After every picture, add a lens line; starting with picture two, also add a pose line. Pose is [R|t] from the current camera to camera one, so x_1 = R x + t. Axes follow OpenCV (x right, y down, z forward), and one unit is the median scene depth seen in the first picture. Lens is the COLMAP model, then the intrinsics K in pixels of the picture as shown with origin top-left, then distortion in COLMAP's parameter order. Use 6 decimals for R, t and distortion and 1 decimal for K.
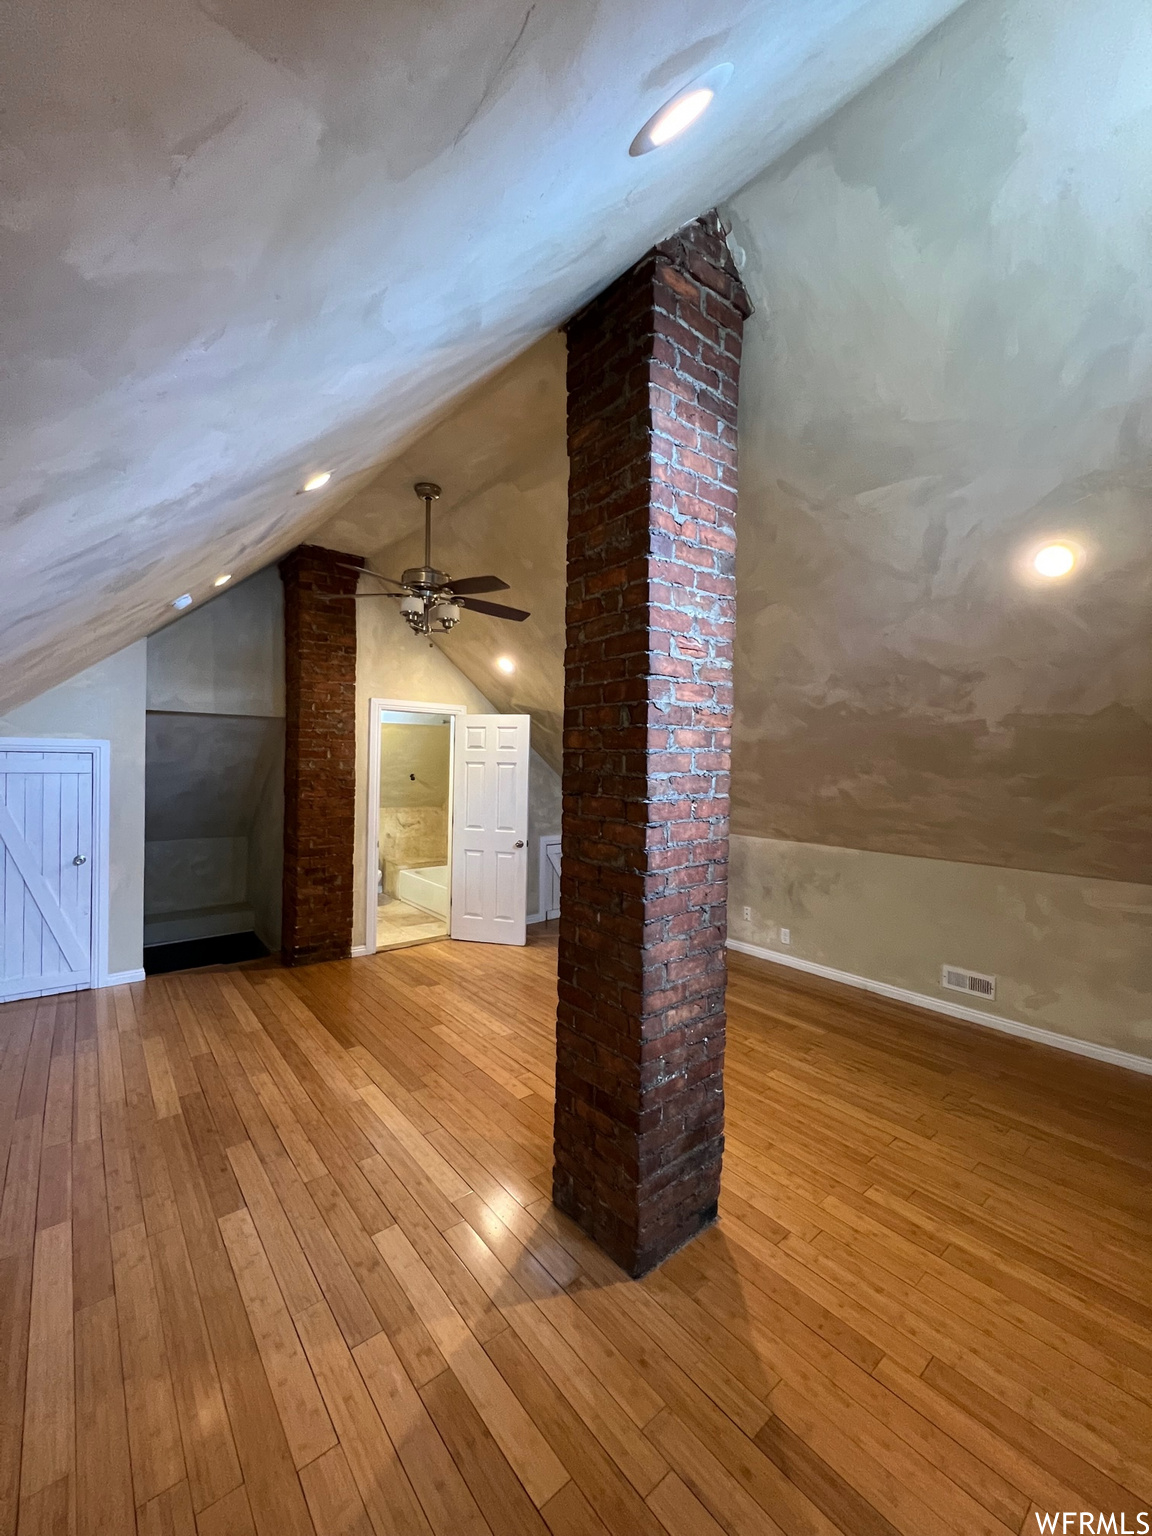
lens RADIAL K [[610.9, 0, 578.9], [0, 610.9, 768.0], [0, 0, 1]] dist [-0.001048, 0.000255]
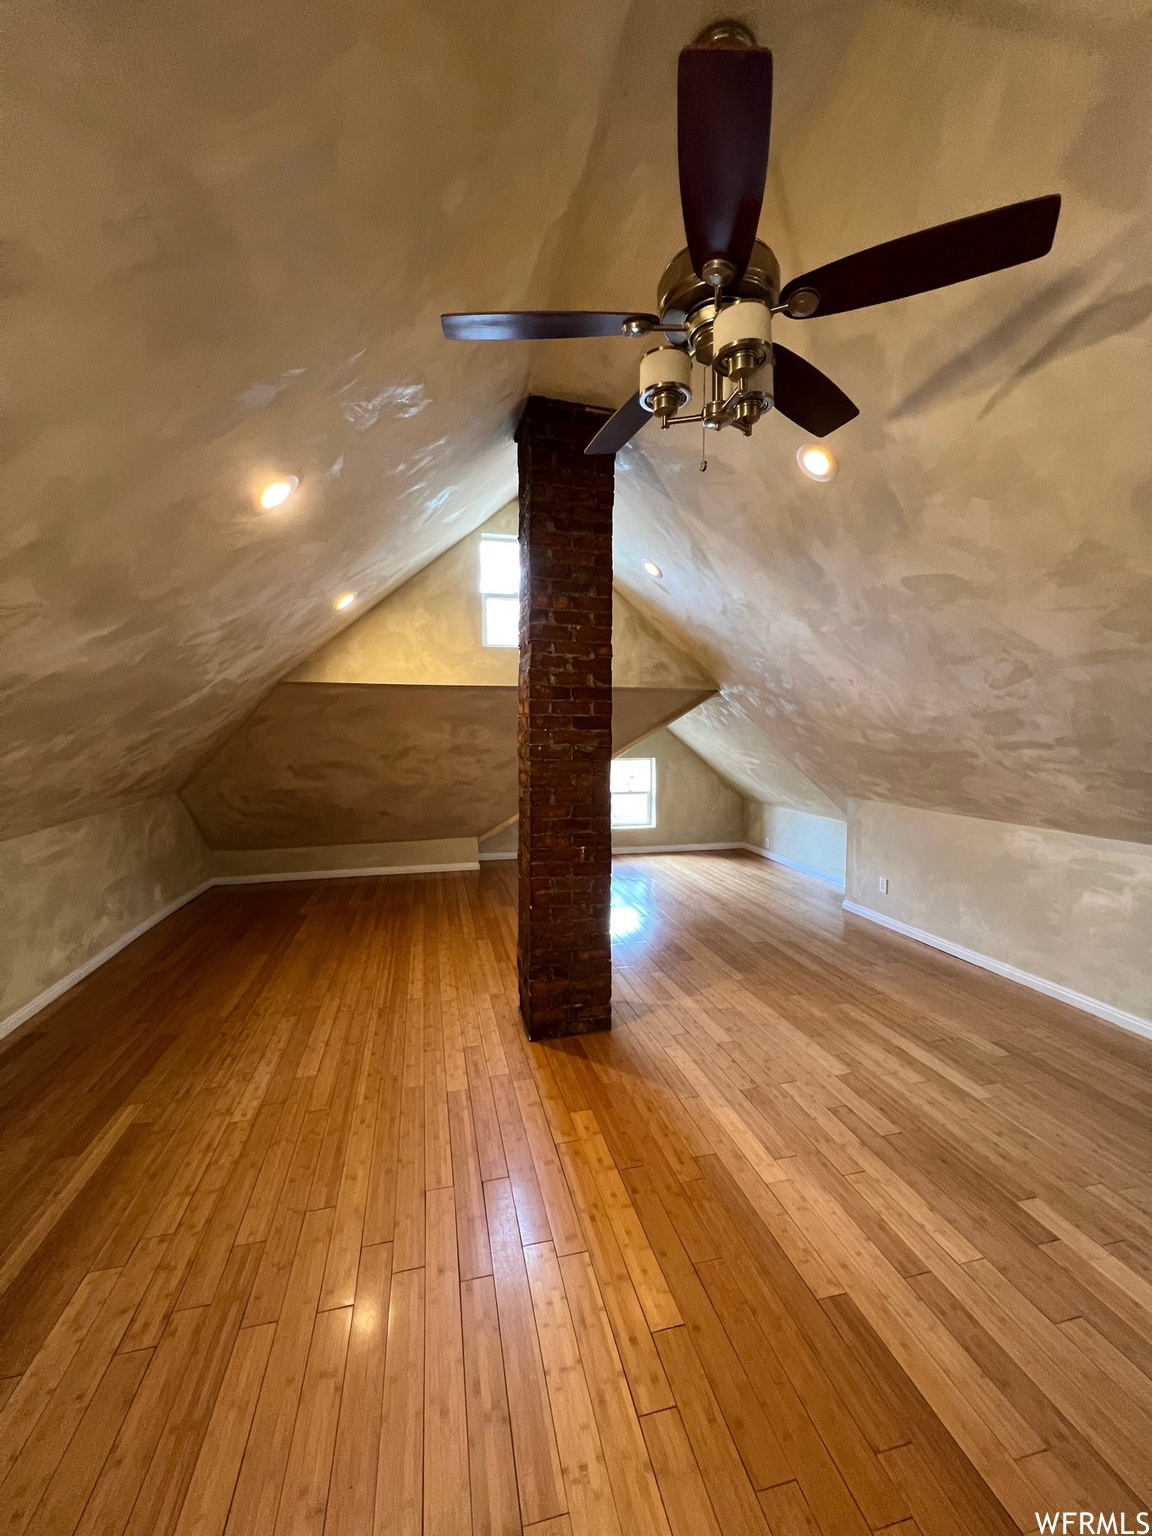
lens RADIAL K [[610.9, 0, 577.2], [0, 610.9, 767.0], [0, 0, 1]] dist [-0.001048, 0.000255]
pose [[-0.899011, -0.047302, 0.435364, -0.431840], [-0.011550, 0.996365, 0.084402, -0.022668], [-0.437773, 0.070850, -0.896289, 1.729698]]
